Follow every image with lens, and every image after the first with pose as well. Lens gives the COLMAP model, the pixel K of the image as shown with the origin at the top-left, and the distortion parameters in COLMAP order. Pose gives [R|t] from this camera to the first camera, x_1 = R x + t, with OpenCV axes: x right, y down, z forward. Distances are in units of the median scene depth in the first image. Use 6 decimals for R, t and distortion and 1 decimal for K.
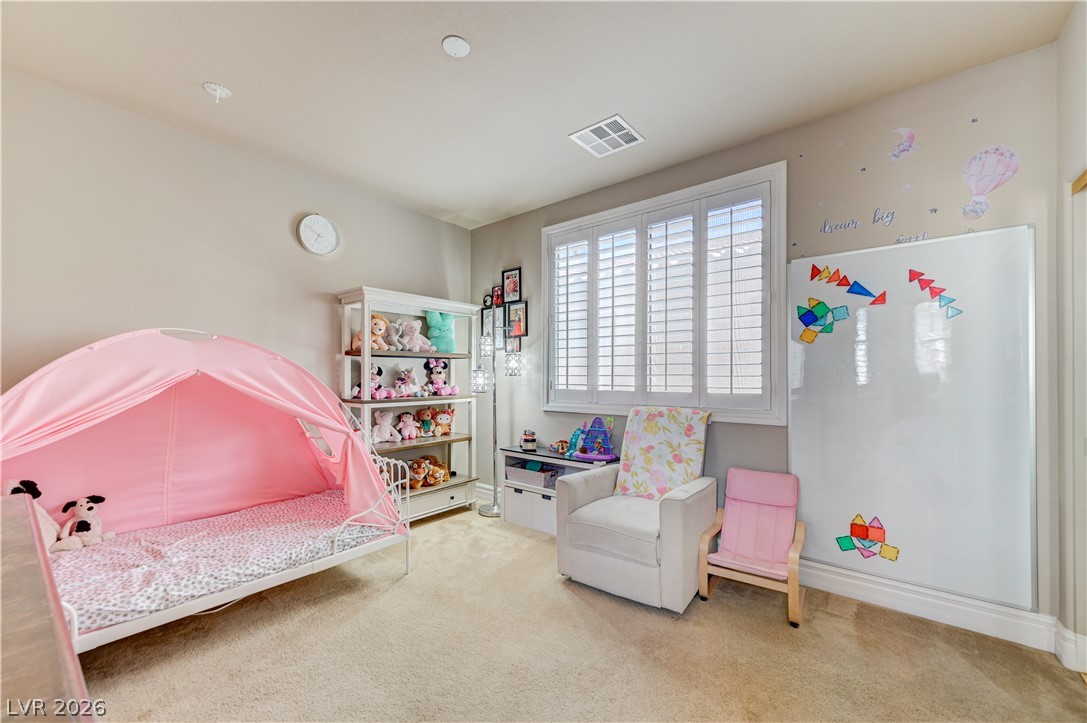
lens RADIAL K [[428.7, 0, 541.1], [0, 428.7, 375.1], [0, 0, 1]] dist [0.003268, 0.001678]
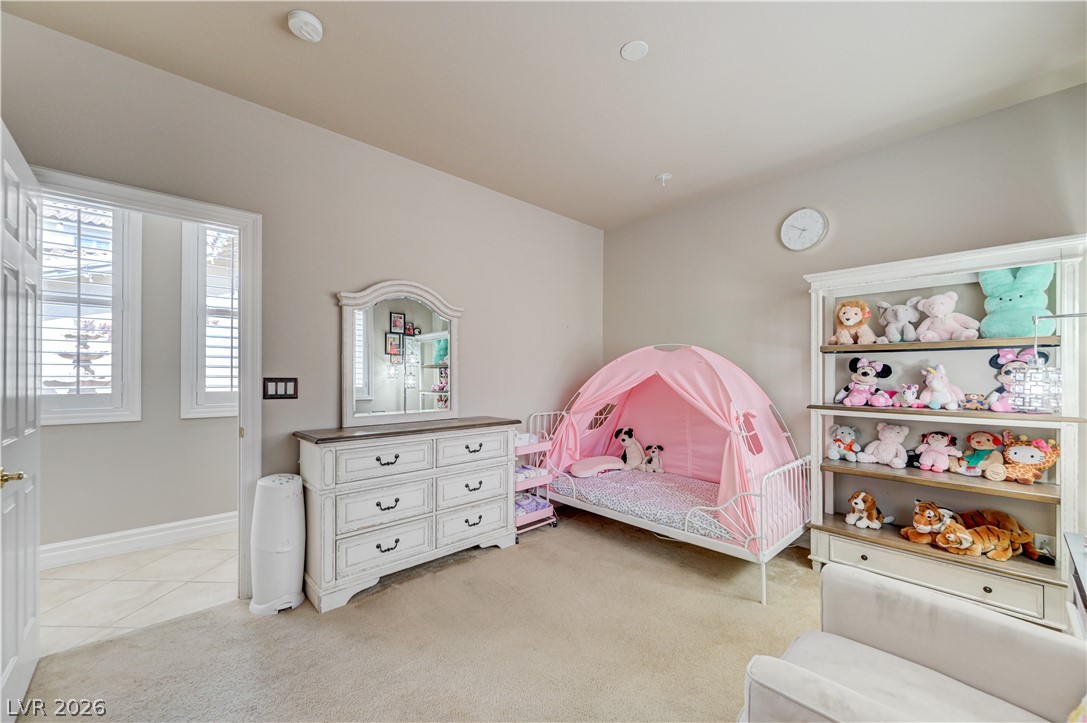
lens RADIAL K [[428.7, 0, 544.2], [0, 428.7, 370.9], [0, 0, 1]] dist [0.003268, 0.001678]
pose [[-0.121478, -0.005832, -0.992577, 0.492064], [-0.003779, 0.999978, -0.005413, -0.002726], [0.992587, 0.003093, -0.121498, 0.532337]]
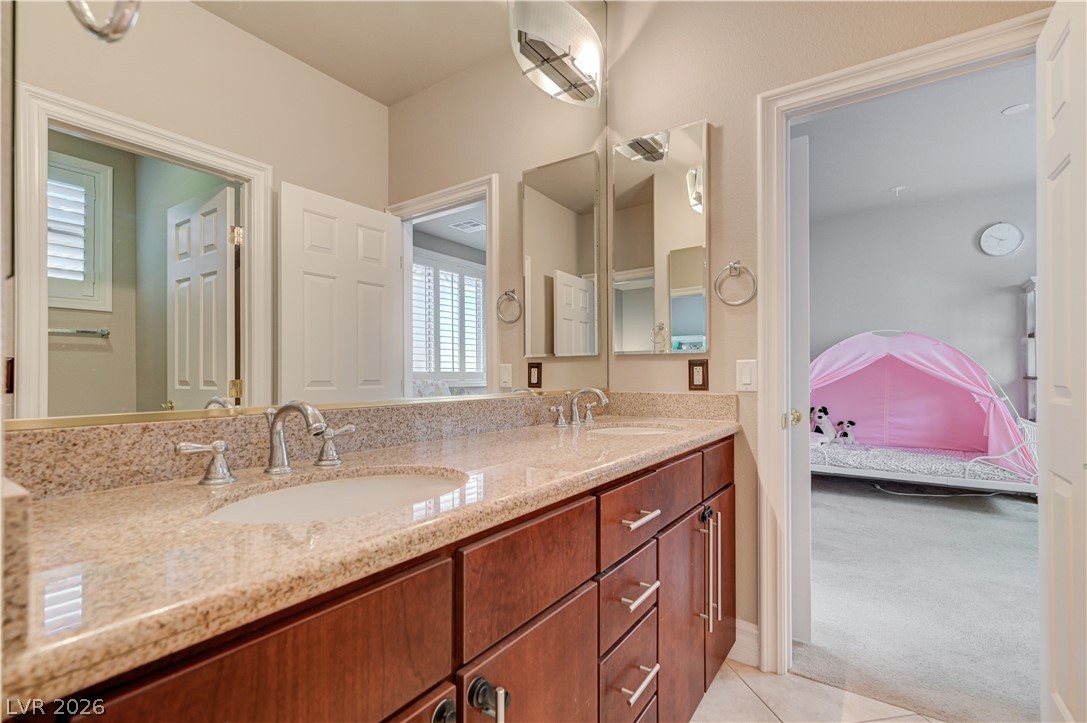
lens RADIAL K [[496.2, 0, 542.6], [0, 496.2, 365.8], [0, 0, 1]] dist [-0.000755, -0.000124]
pose [[0.082240, -0.009491, -0.996567, 0.740920], [0.003497, 0.999951, -0.009235, 0.035110], [0.996606, -0.002726, 0.082269, -0.385002]]
